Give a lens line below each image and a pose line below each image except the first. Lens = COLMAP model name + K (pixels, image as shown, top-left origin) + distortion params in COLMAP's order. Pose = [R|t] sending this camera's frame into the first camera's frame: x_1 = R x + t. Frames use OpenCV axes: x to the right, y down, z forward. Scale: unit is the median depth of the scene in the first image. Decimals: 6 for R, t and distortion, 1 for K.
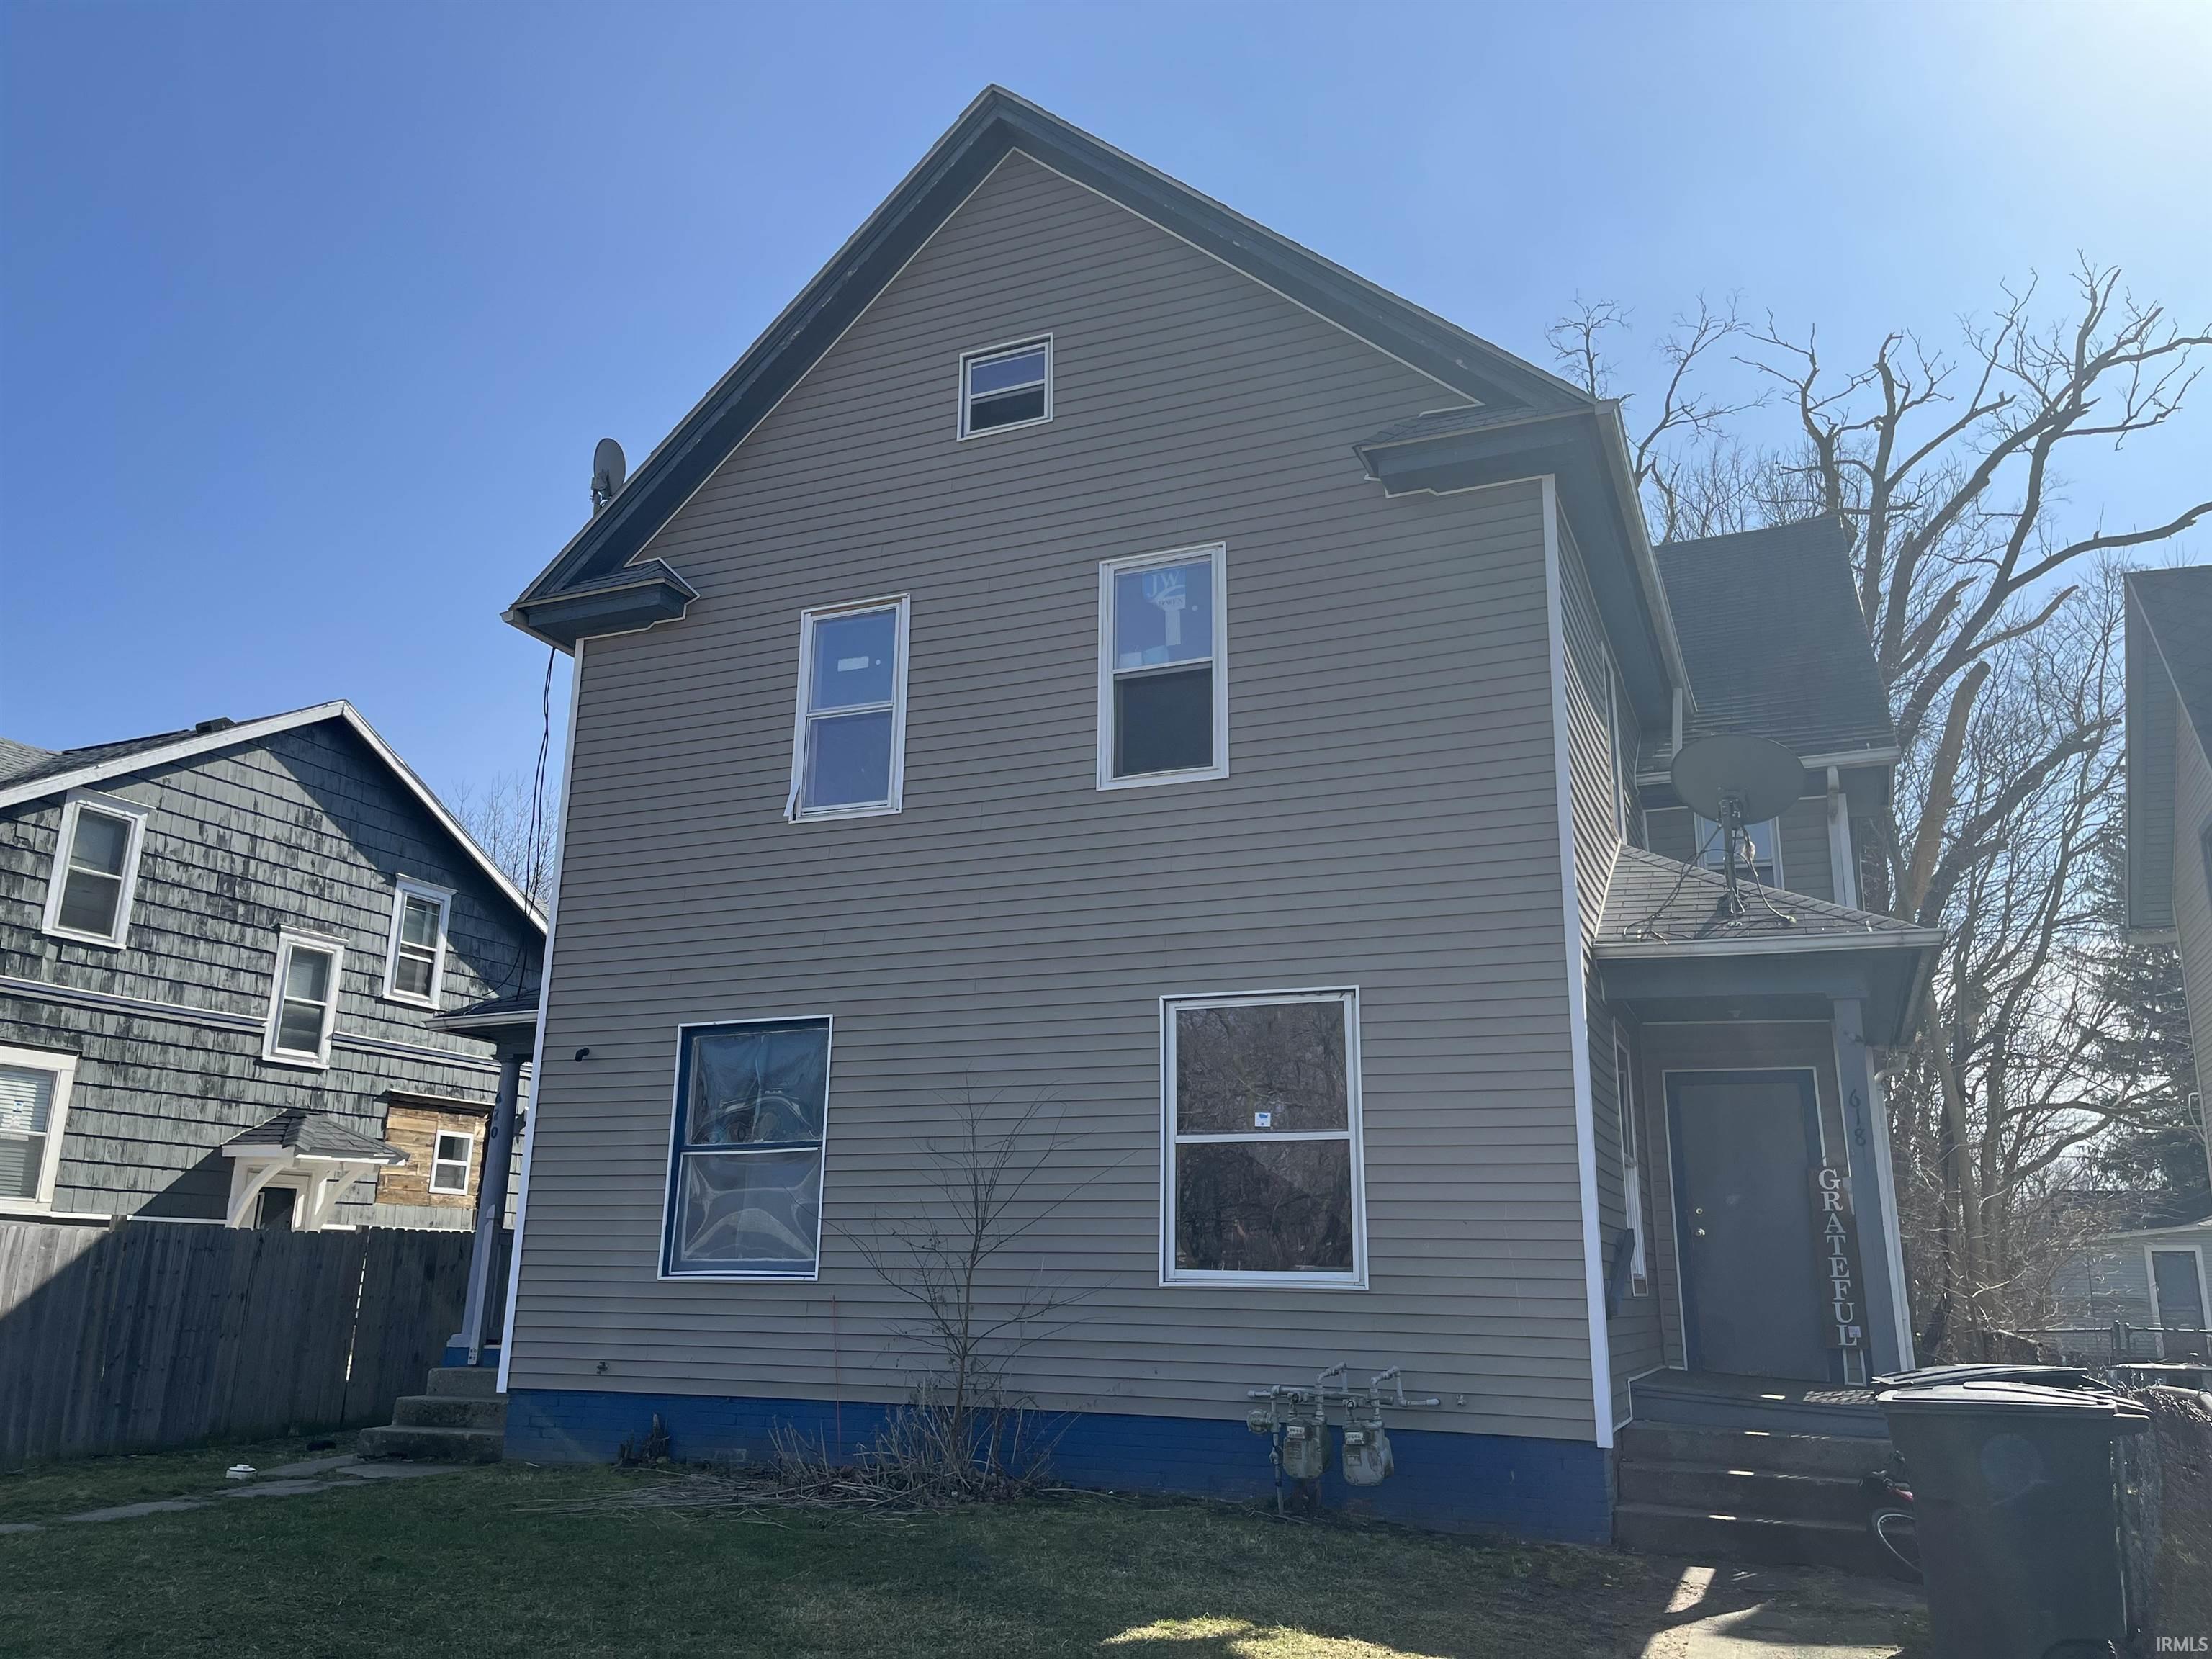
lens RADIAL K [[1663.5, 0, 1099.0], [0, 1663.5, 819.5], [0, 0, 1]] dist [0.035842, -0.020180]
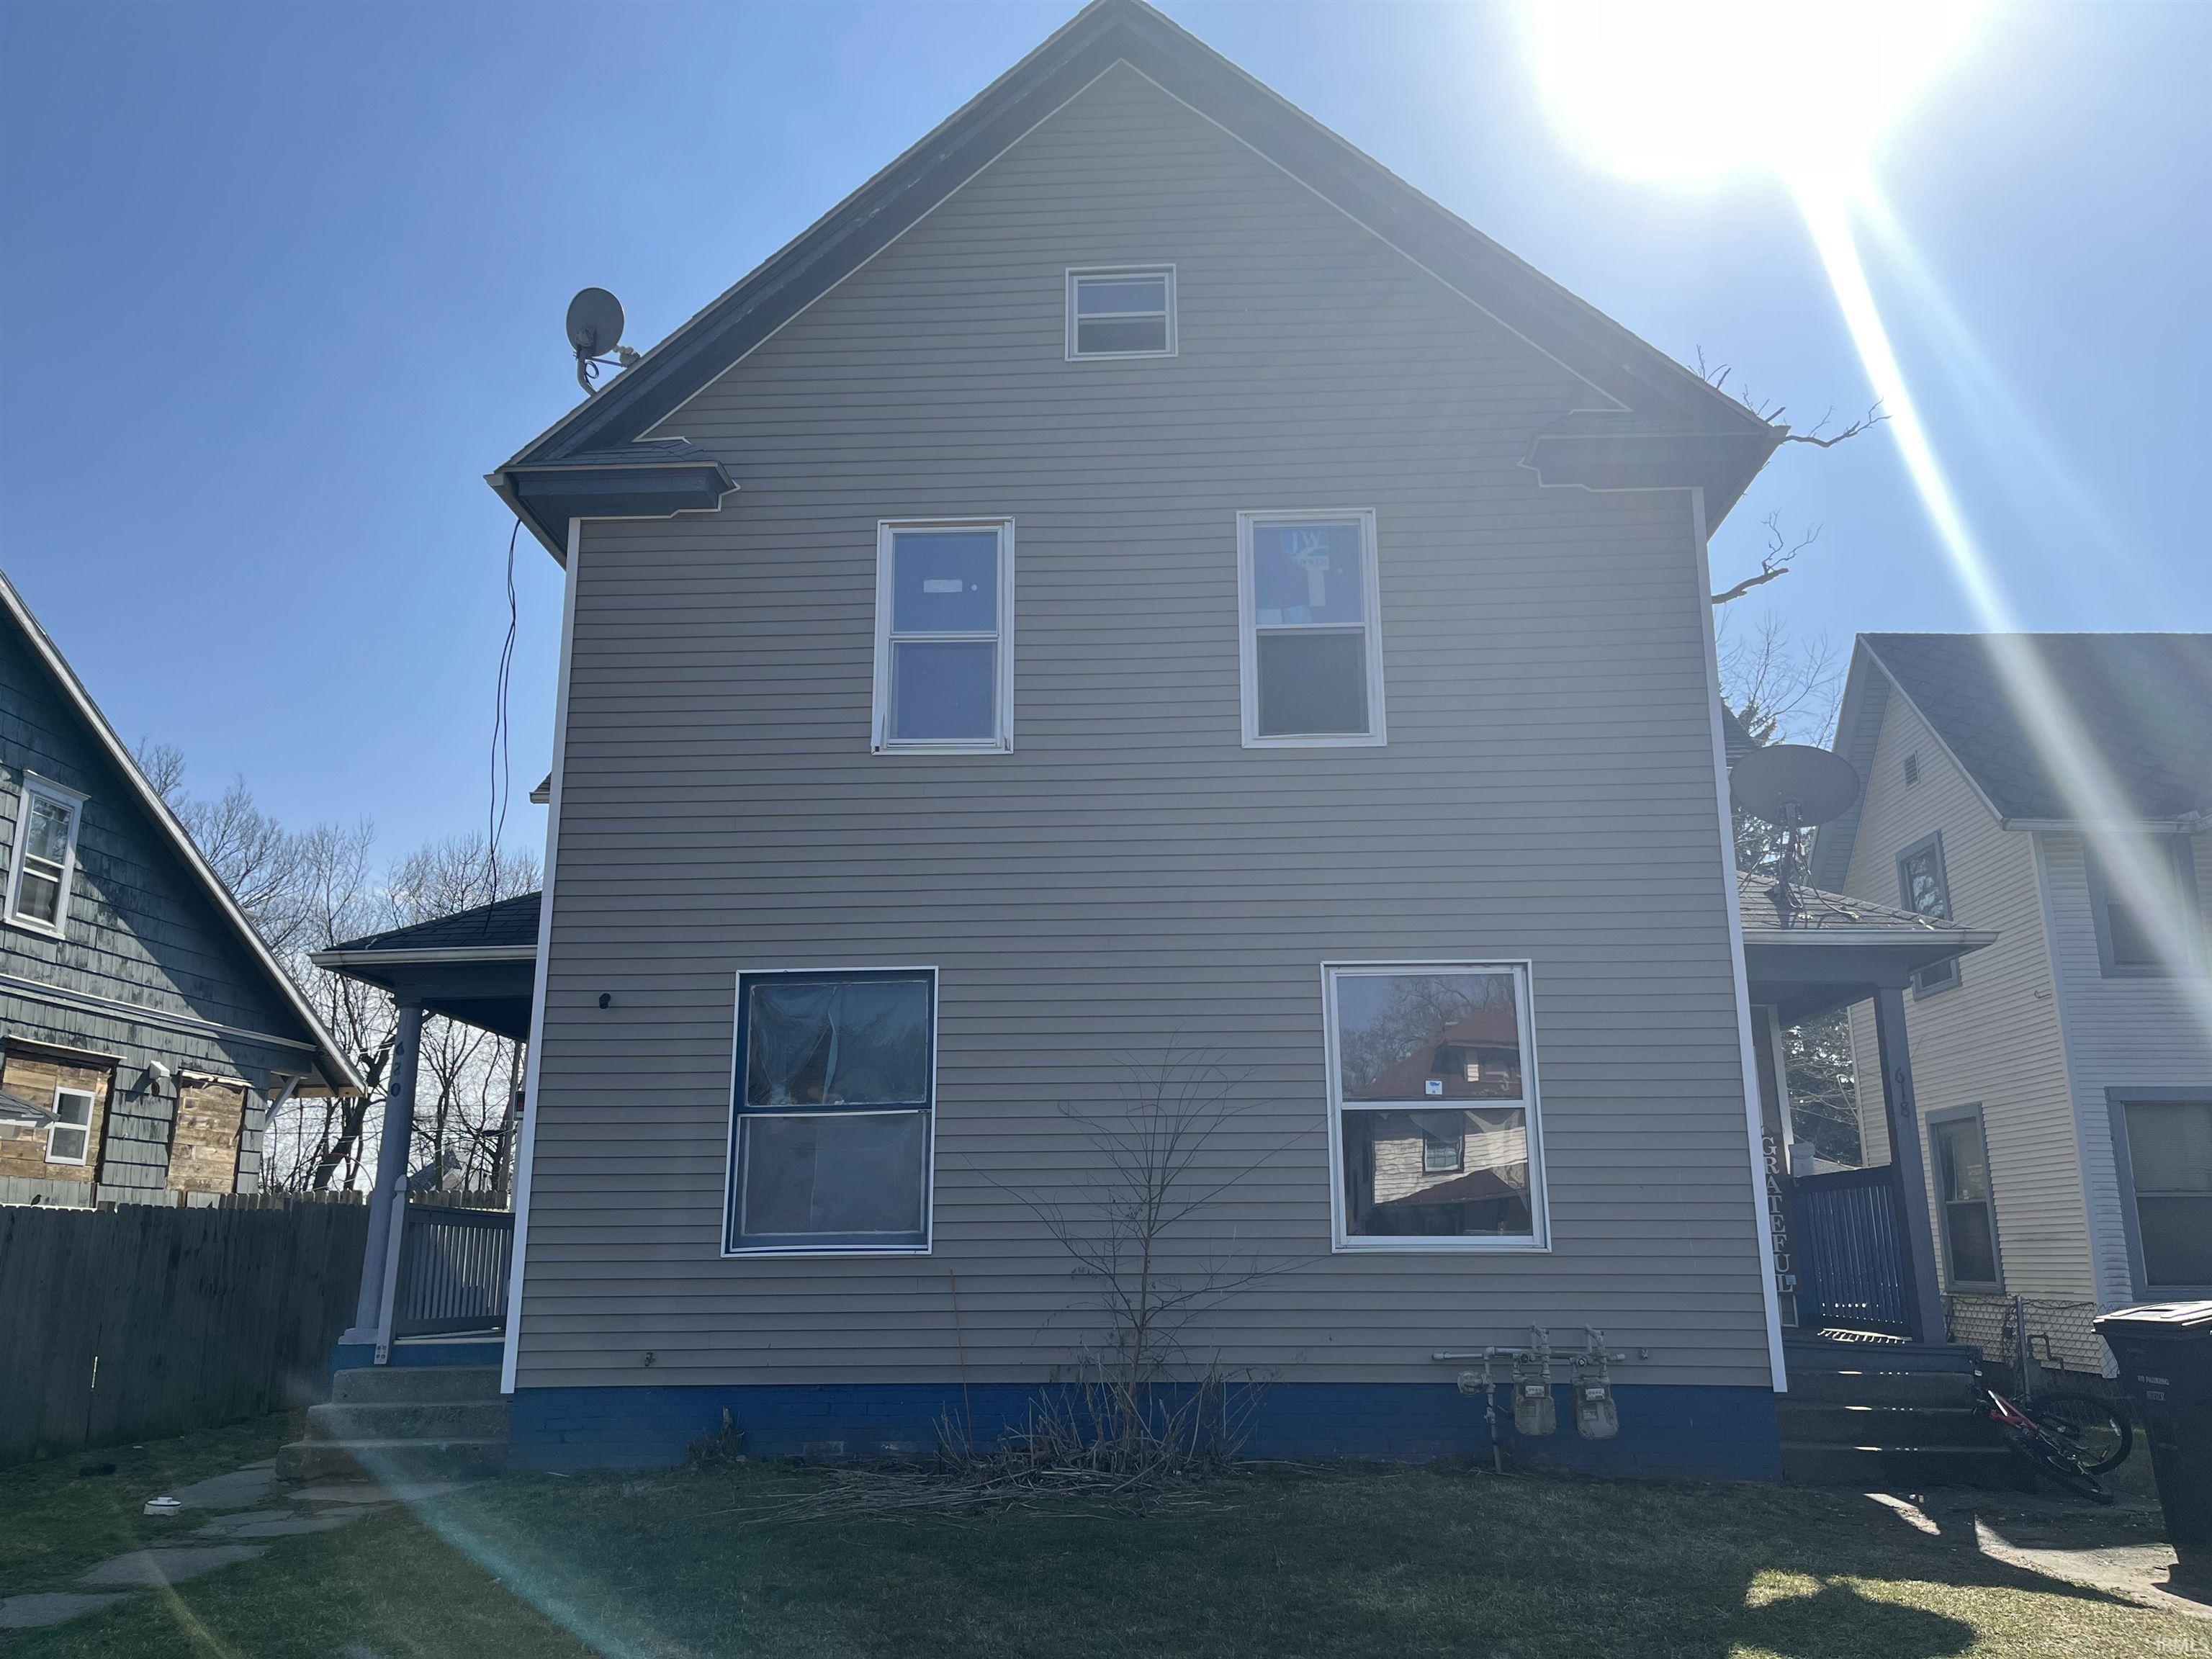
lens RADIAL K [[1663.5, 0, 1106.8], [0, 1663.5, 835.0], [0, 0, 1]] dist [0.035842, -0.020180]
pose [[0.936755, 0.066136, 0.343682, -0.382091], [-0.075258, 0.997076, 0.013257, 0.025007], [-0.341800, -0.038283, 0.938993, 0.106858]]
